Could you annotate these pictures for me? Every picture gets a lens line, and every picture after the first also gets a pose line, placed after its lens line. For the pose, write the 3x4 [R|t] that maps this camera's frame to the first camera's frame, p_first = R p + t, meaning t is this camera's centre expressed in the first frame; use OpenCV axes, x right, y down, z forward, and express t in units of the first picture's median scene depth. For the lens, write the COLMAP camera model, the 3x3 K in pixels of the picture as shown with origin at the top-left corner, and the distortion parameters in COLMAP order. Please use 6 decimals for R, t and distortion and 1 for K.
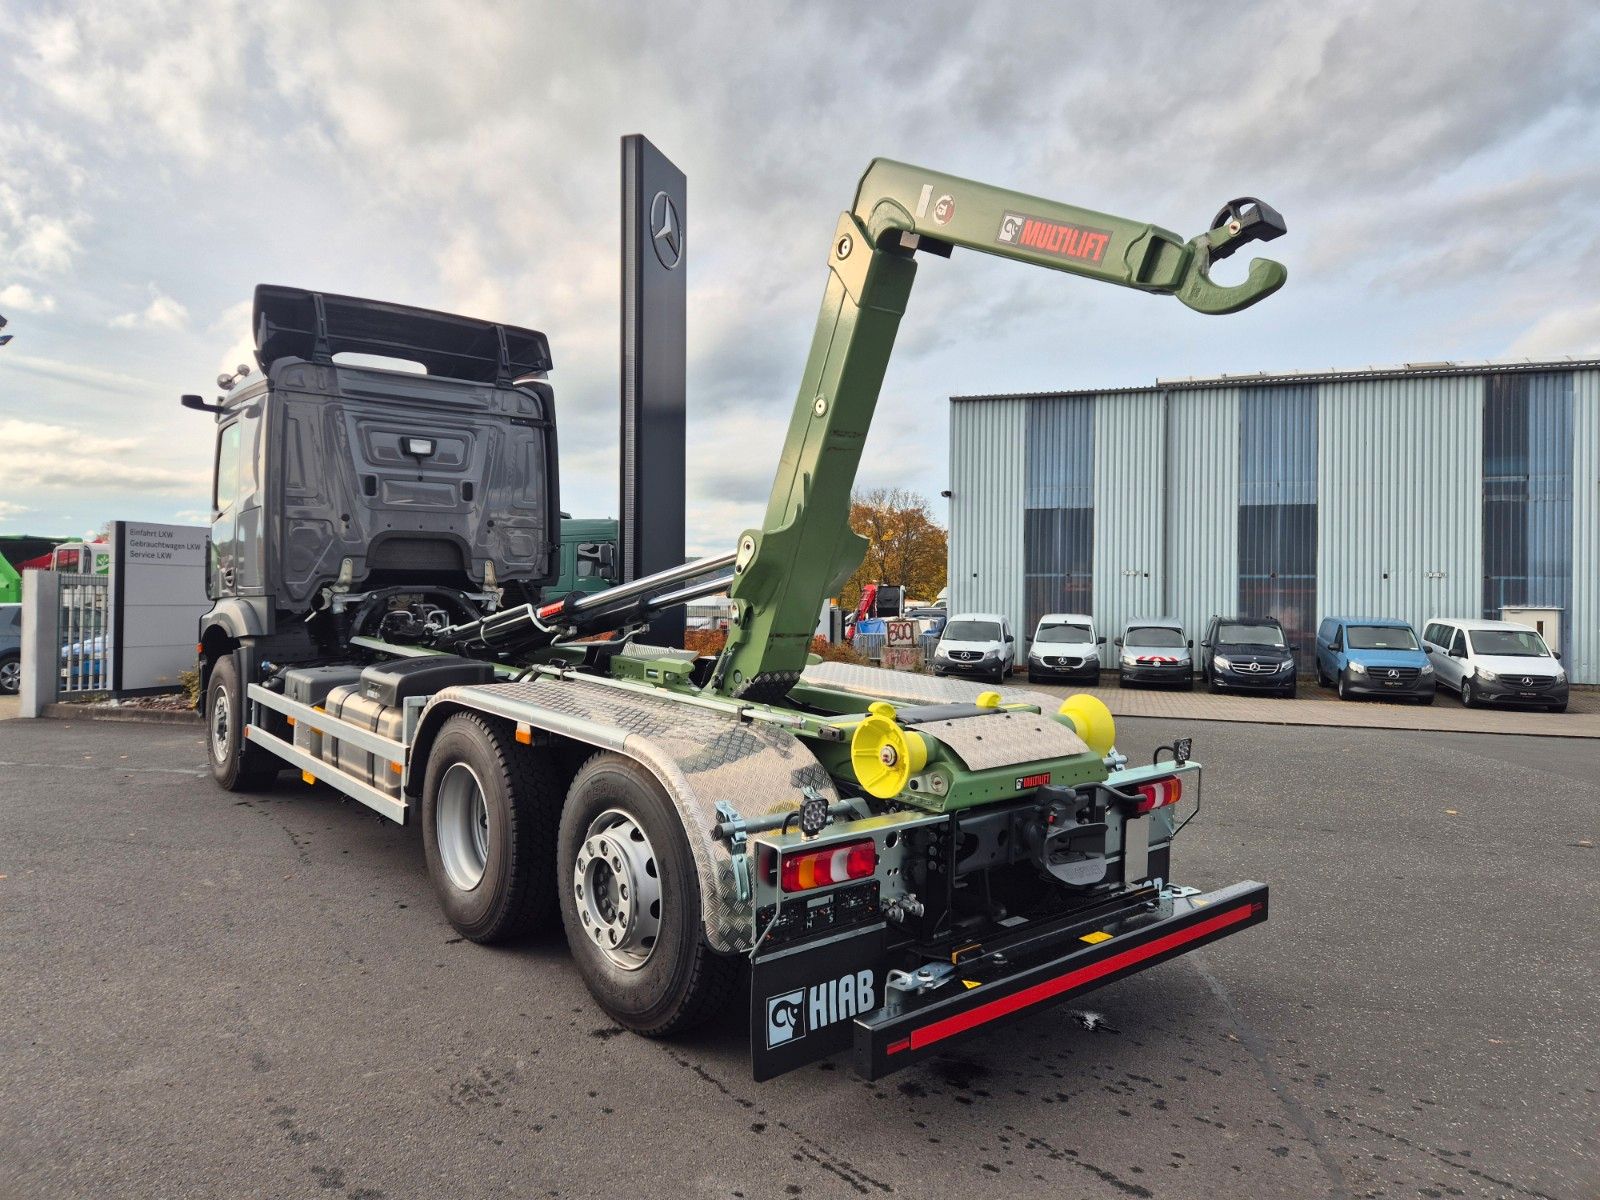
lens RADIAL K [[1074.6, 0, 797.0], [0, 1074.6, 588.0], [0, 0, 1]] dist [0.079508, -0.060939]
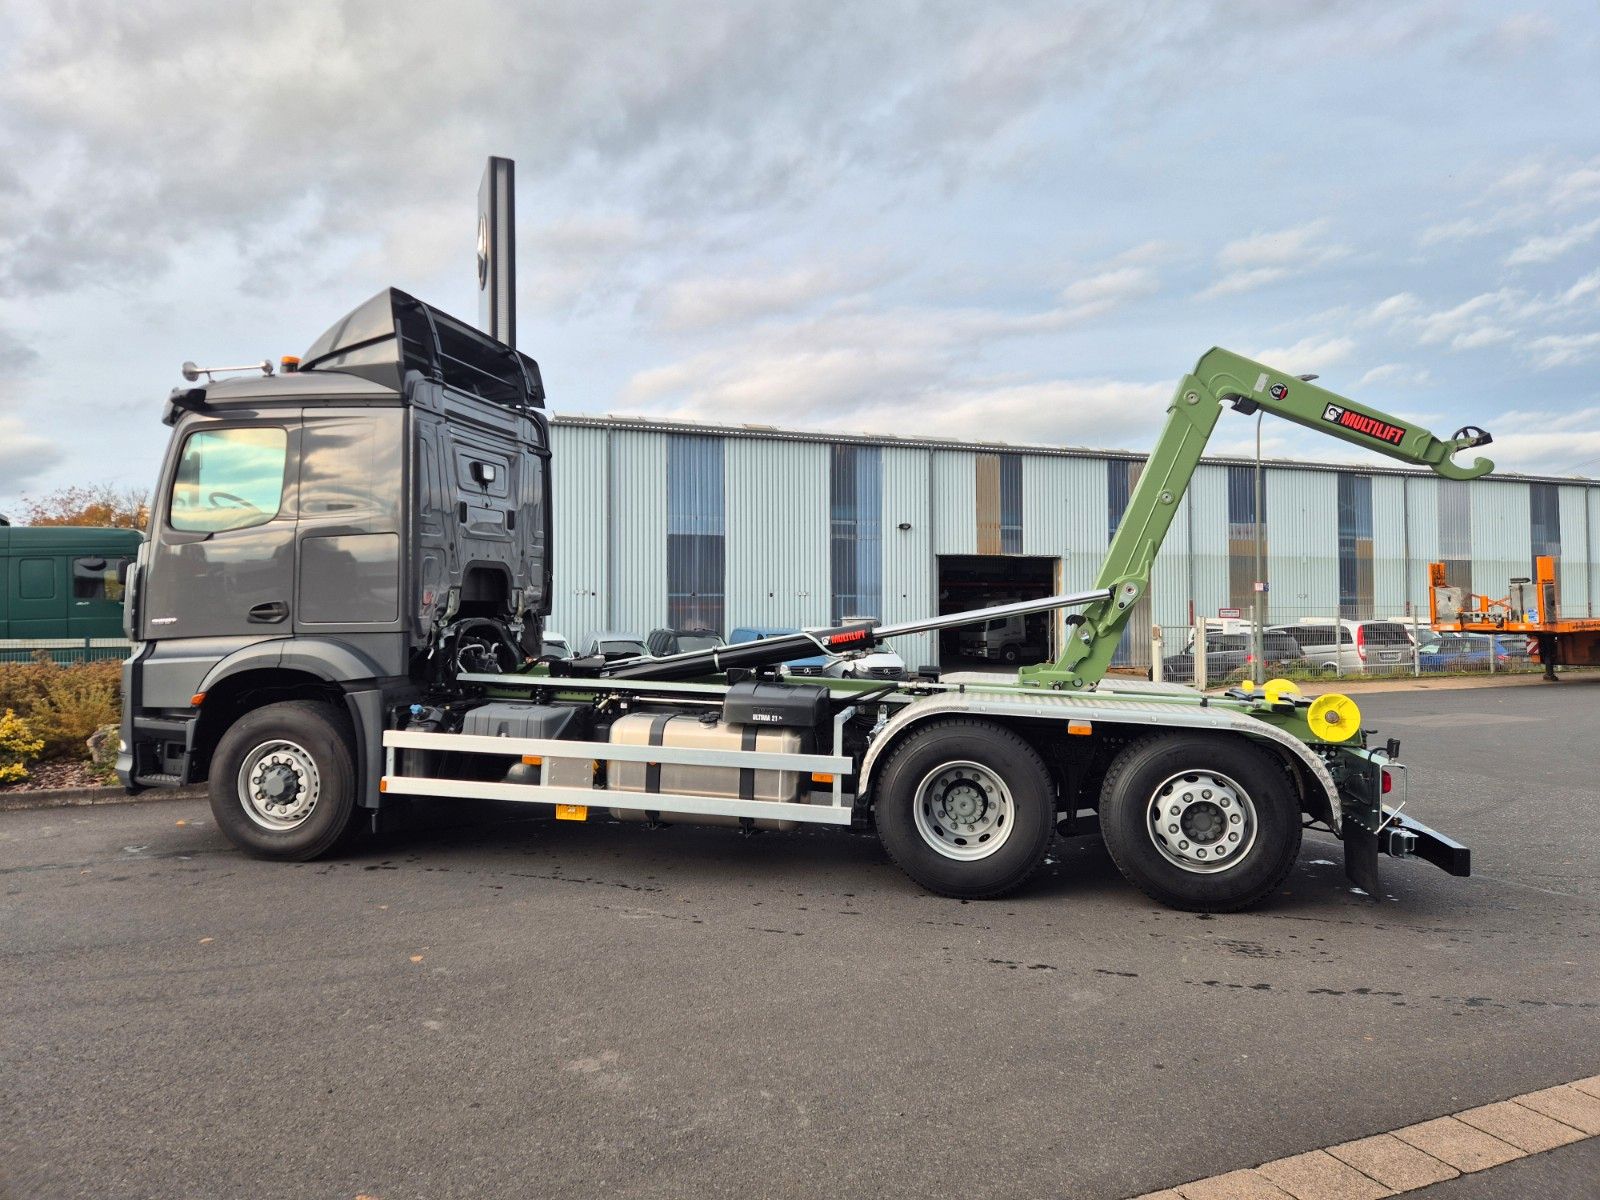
lens RADIAL K [[1074.6, 0, 802.9], [0, 1074.6, 591.0], [0, 0, 1]] dist [0.079508, -0.060939]
pose [[0.766871, 0.000446, 0.641801, -0.306134], [0.006214, 0.999948, -0.008119, -0.006592], [-0.641771, 0.010215, 0.766828, 0.037755]]
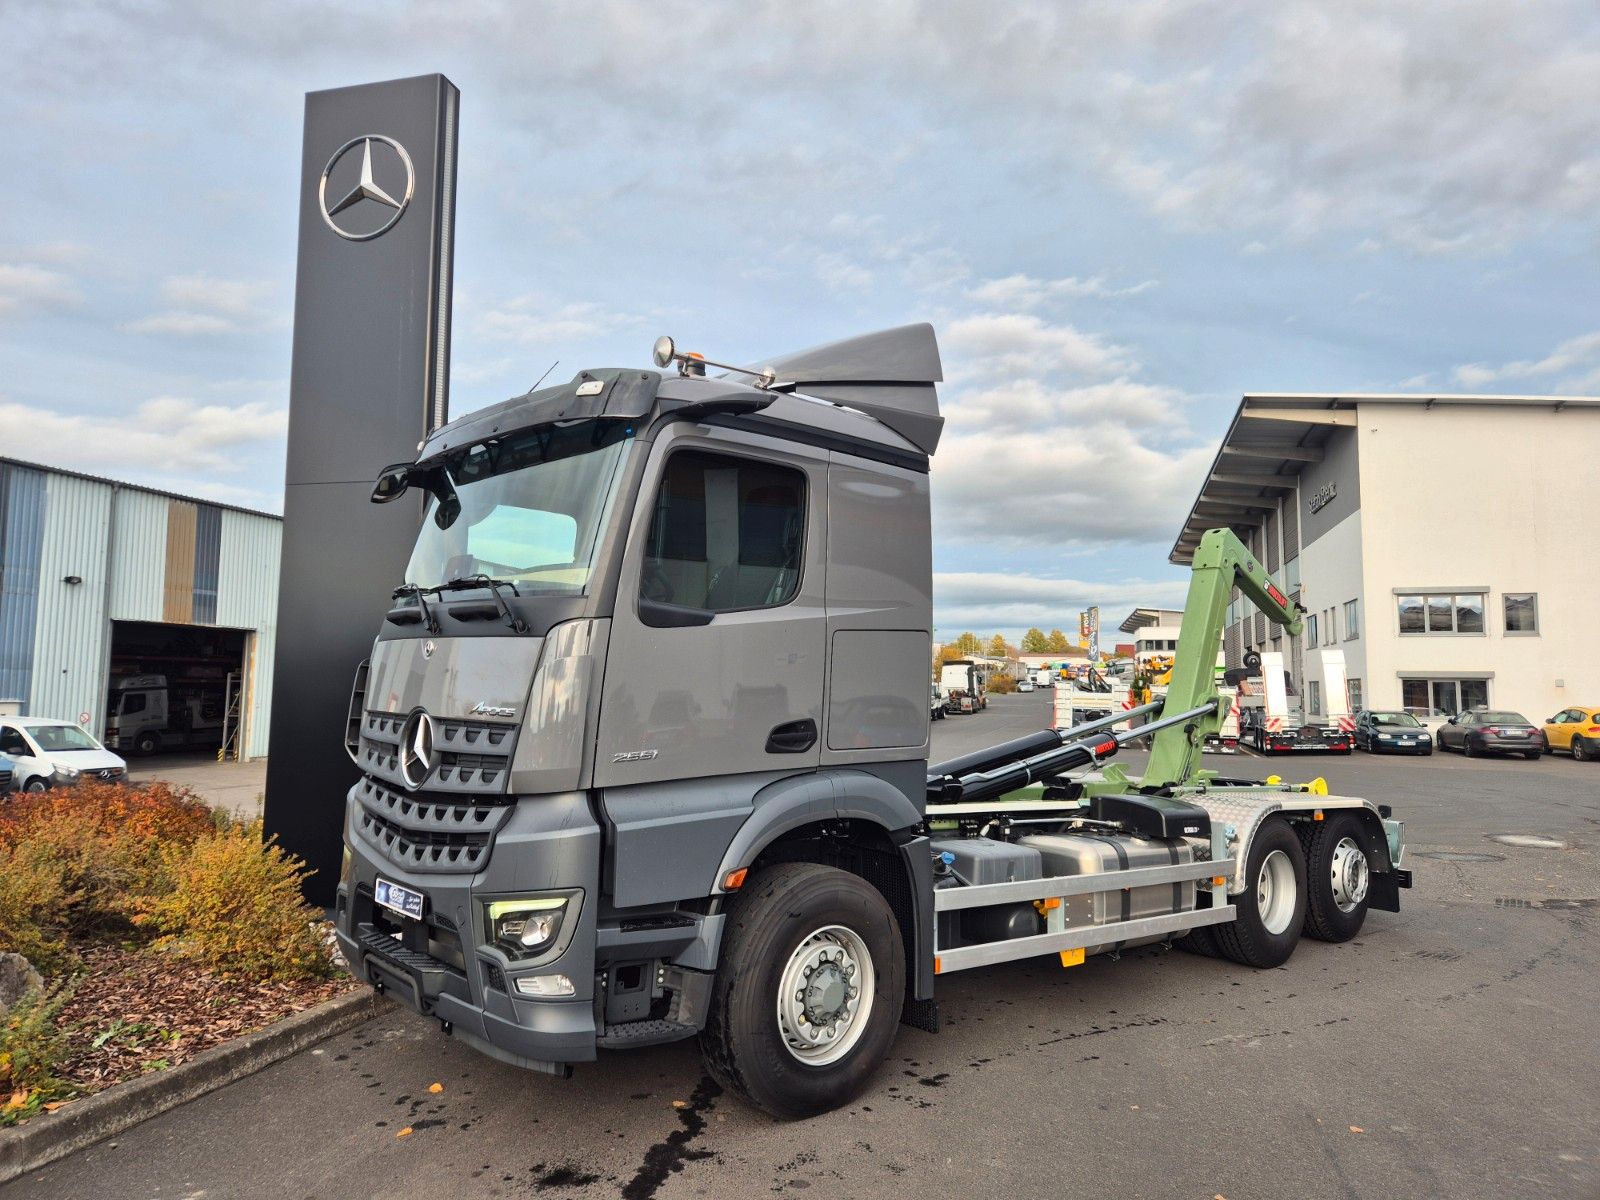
lens RADIAL K [[1074.6, 0, 798.5], [0, 1074.6, 596.6], [0, 0, 1]] dist [0.079508, -0.060939]
pose [[-0.044990, 0.075413, 0.996137, -0.448859], [-0.017326, 0.996938, -0.076256, -0.016254], [-0.998837, -0.020690, -0.043545, 0.426960]]
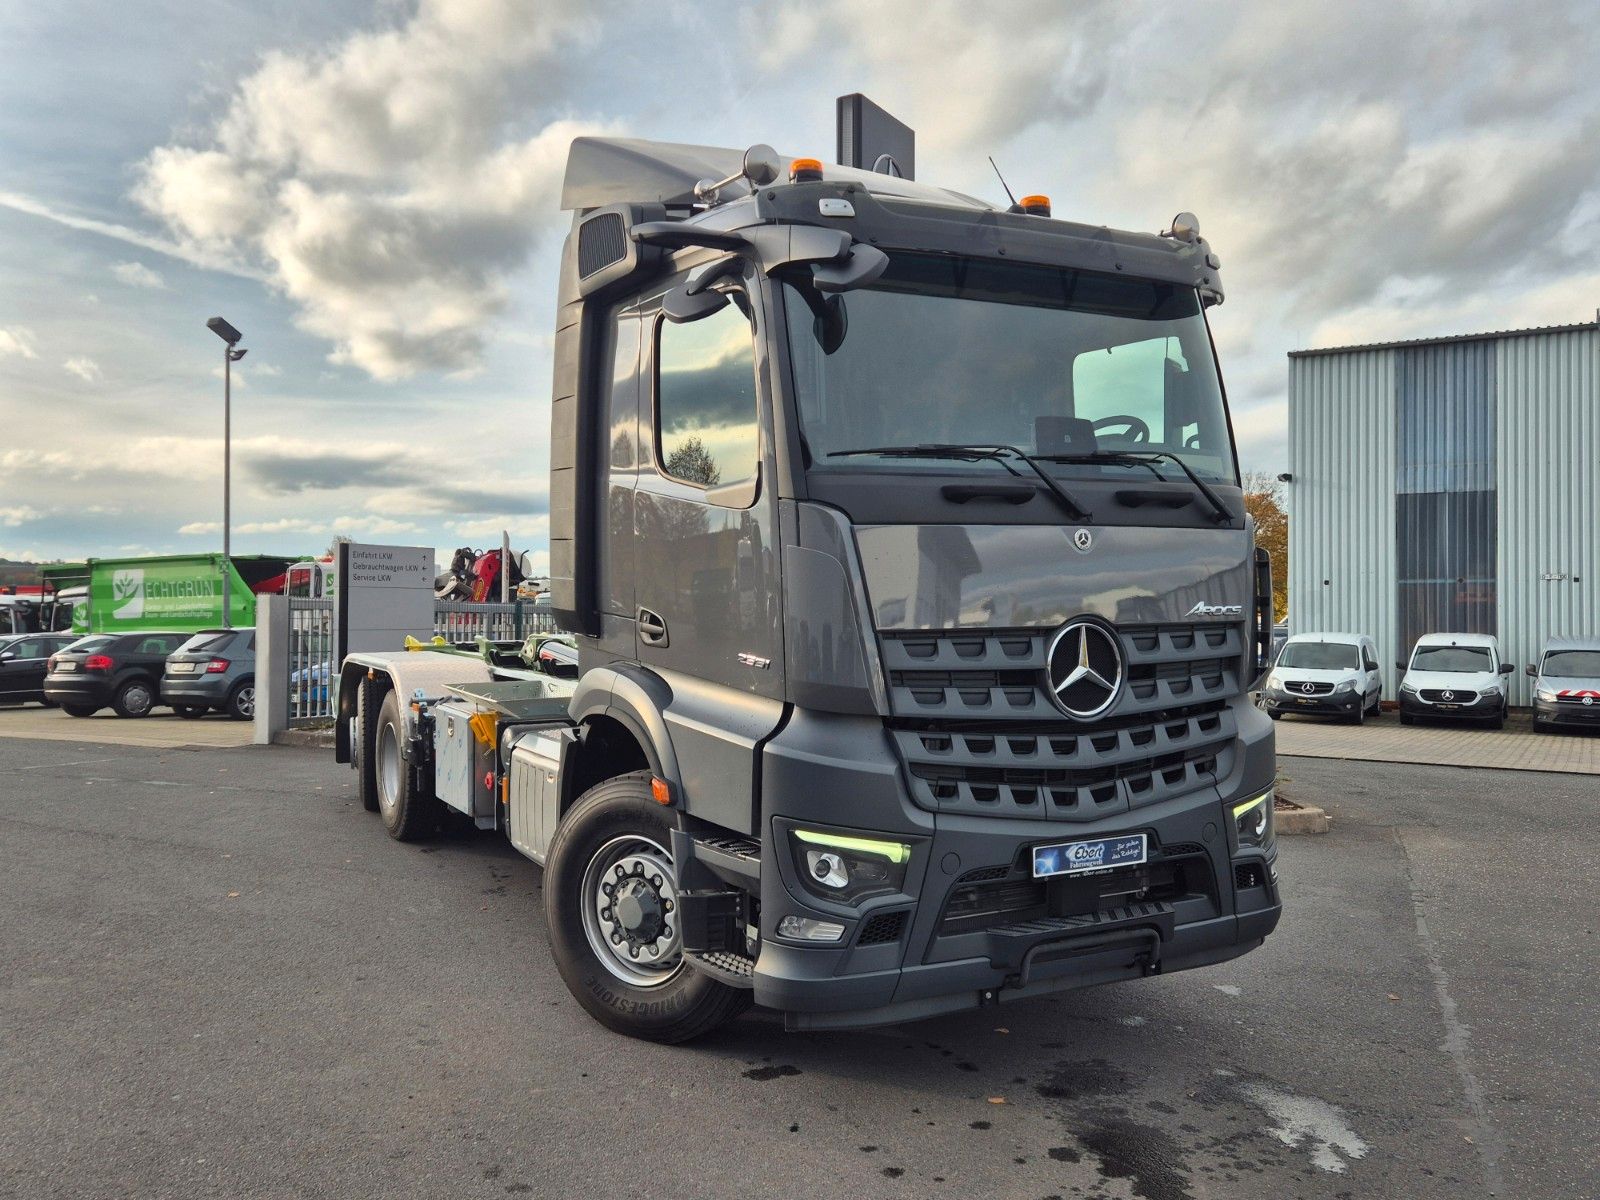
lens RADIAL K [[1323.4, 0, 774.7], [0, 1323.4, 587.5], [0, 0, 1]] dist [0.091308, -0.082578]
pose [[0.969594, -0.012139, -0.244417, 0.026426], [0.009885, 0.999897, -0.010445, -0.003442], [0.244518, 0.007711, 0.969614, -0.033148]]
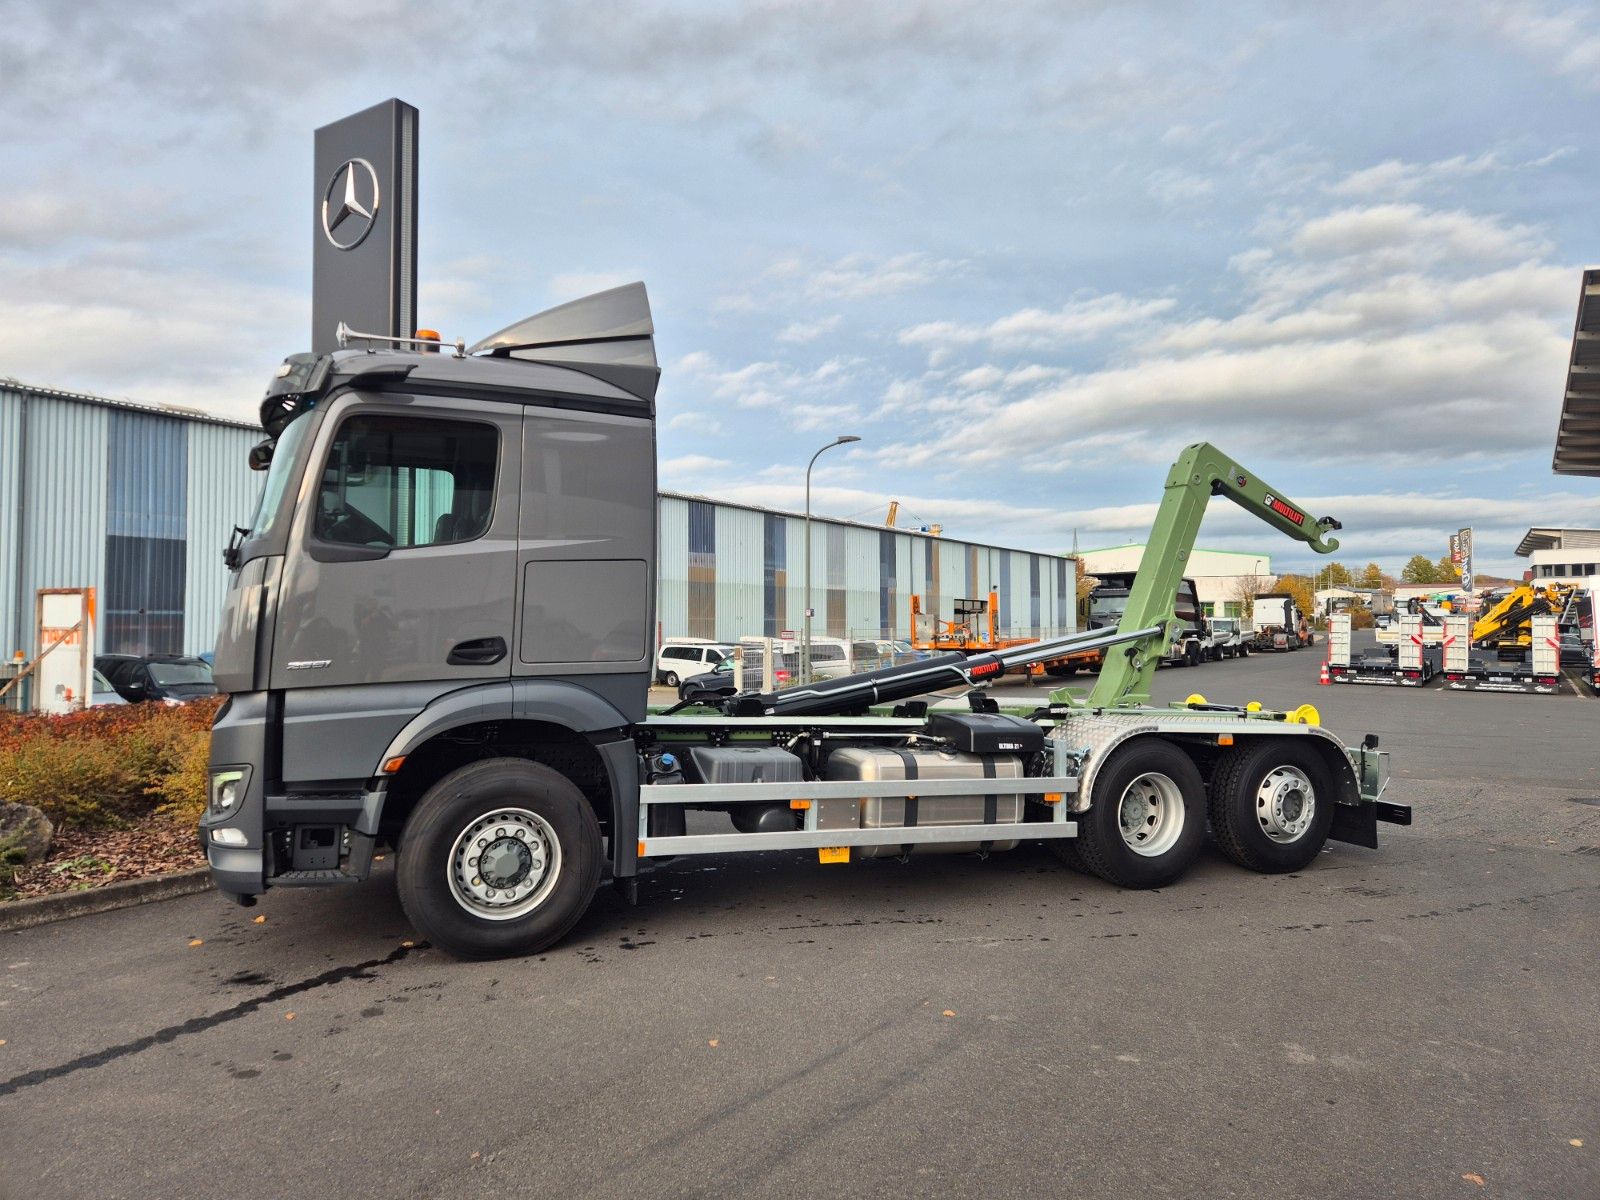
lens RADIAL K [[1074.6, 0, 802.6], [0, 1074.6, 592.7], [0, 0, 1]] dist [0.079508, -0.060939]
pose [[0.261836, 0.021614, 0.964870, -0.462241], [-0.004122, 0.999765, -0.021277, -0.013259], [-0.965104, 0.001594, 0.261864, 0.262229]]
